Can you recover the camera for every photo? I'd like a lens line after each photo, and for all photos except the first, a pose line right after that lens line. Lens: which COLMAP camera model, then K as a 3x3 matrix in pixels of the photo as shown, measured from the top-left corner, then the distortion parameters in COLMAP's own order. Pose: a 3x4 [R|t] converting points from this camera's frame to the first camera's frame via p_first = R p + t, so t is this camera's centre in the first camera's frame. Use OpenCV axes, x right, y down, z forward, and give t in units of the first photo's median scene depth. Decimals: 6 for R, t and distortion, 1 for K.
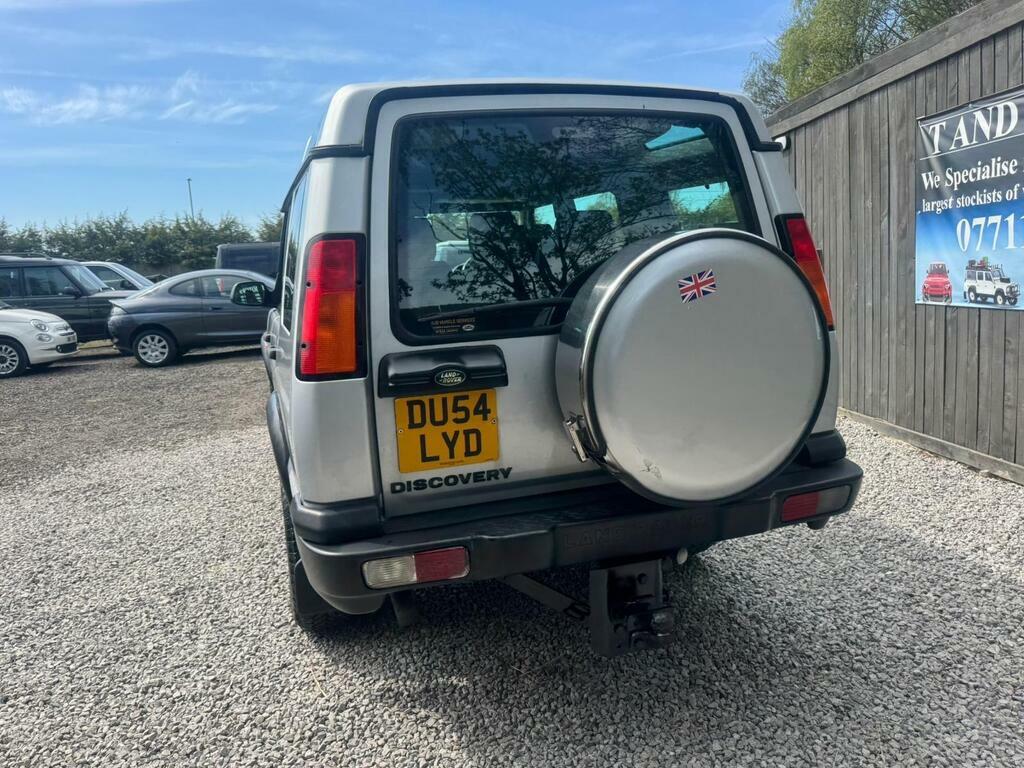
lens RADIAL K [[768.9, 0, 502.4], [0, 768.9, 383.0], [0, 0, 1]] dist [0.025964, -0.027811]
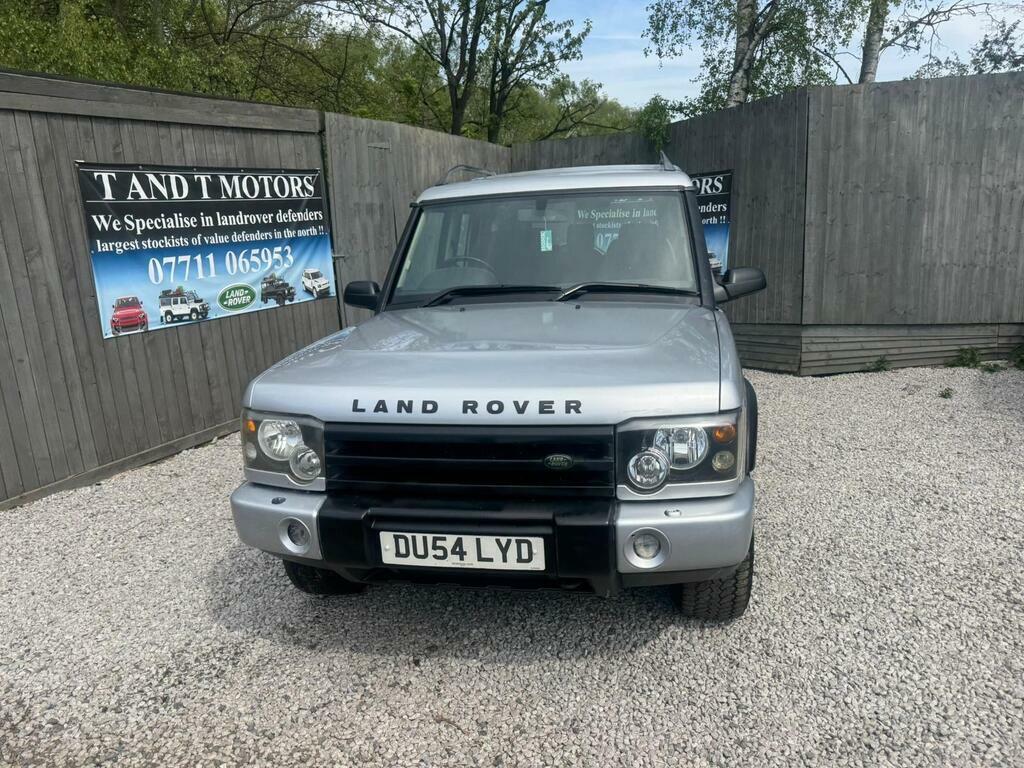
lens RADIAL K [[776.9, 0, 528.0], [0, 776.9, 385.5], [0, 0, 1]] dist [0.031061, -0.041956]
pose [[-0.871105, -0.008220, 0.491028, -0.589628], [0.163516, 0.937954, 0.305787, -0.332295], [-0.463075, 0.346663, -0.815712, 1.976315]]
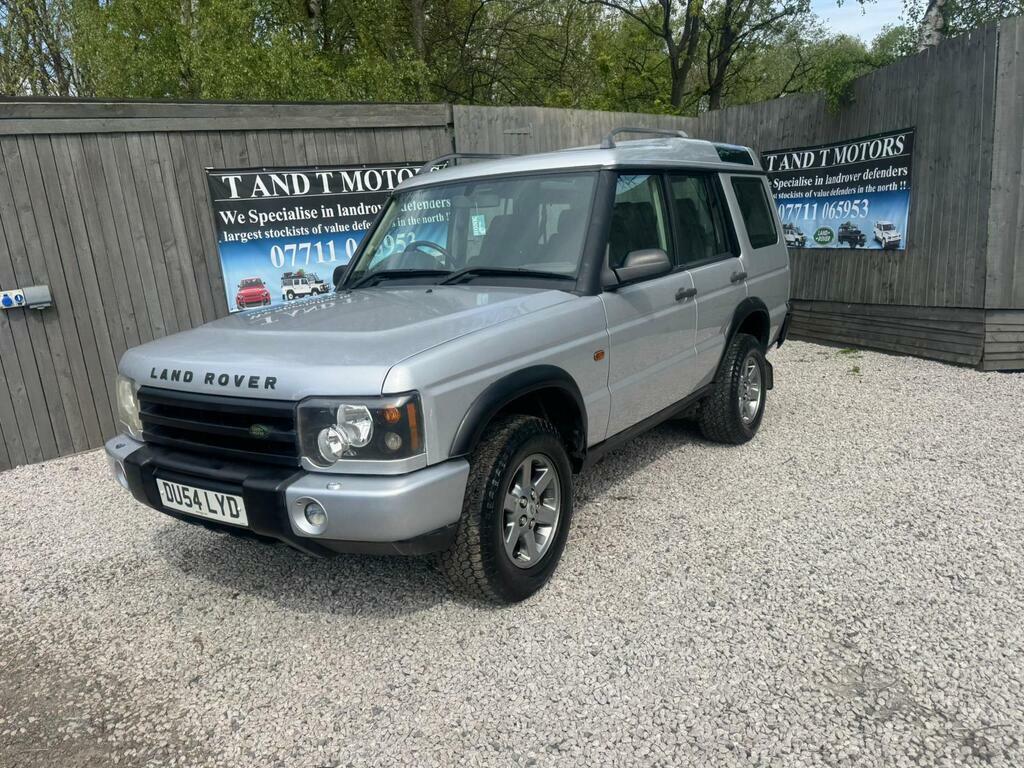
lens RADIAL K [[776.9, 0, 524.8], [0, 776.9, 392.5], [0, 0, 1]] dist [0.031061, -0.041956]
pose [[-0.602322, -0.070985, 0.795091, -0.974394], [0.231875, 0.937532, 0.259360, -0.245303], [-0.763834, 0.340580, -0.548236, 1.688131]]
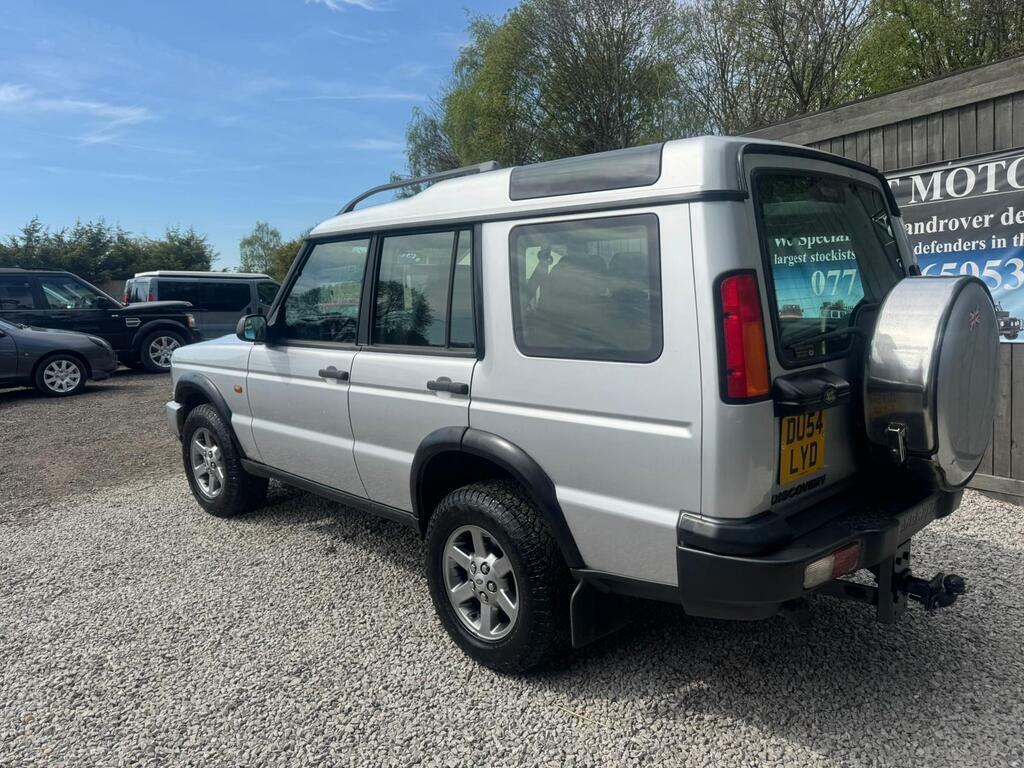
lens RADIAL K [[768.9, 0, 503.9], [0, 768.9, 379.6], [0, 0, 1]] dist [0.025964, -0.027811]
pose [[0.896665, -0.030675, 0.441646, -0.499552], [0.054110, 0.997711, -0.040561, -0.005684], [-0.439391, 0.060267, 0.896272, 0.085732]]
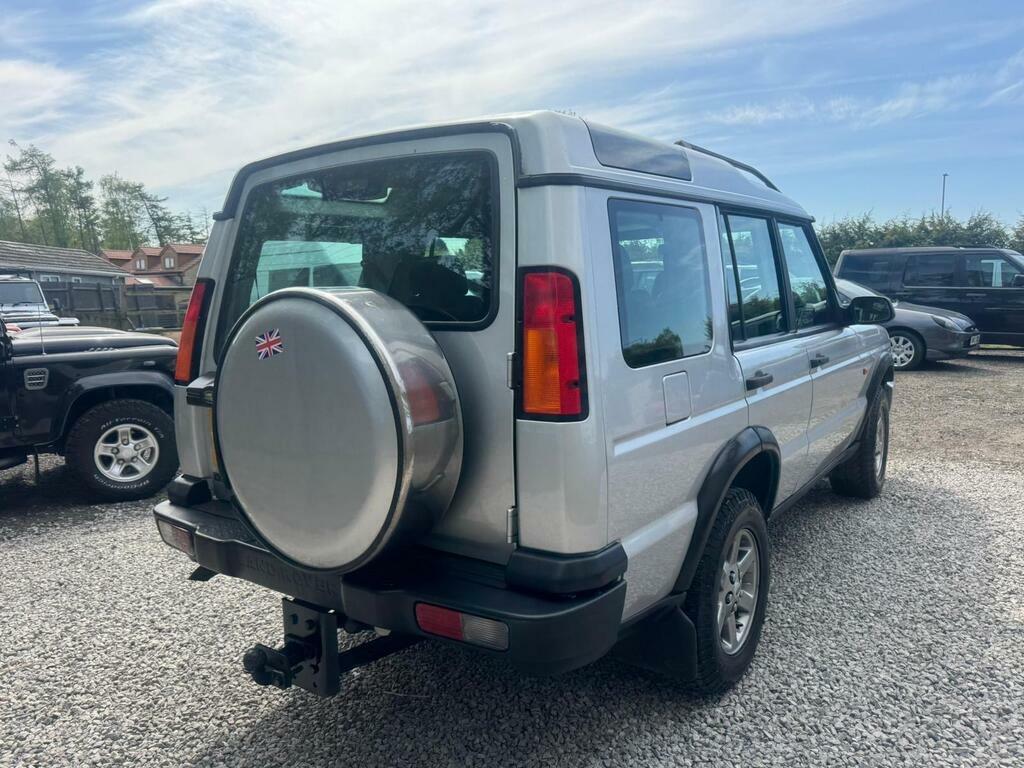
lens RADIAL K [[768.9, 0, 507.2], [0, 768.9, 384.0], [0, 0, 1]] dist [0.025964, -0.027811]
pose [[0.594812, 0.143637, -0.790928, 0.590762], [-0.139855, 0.987392, 0.074139, -0.092200], [0.791605, 0.066517, 0.607402, 0.305135]]
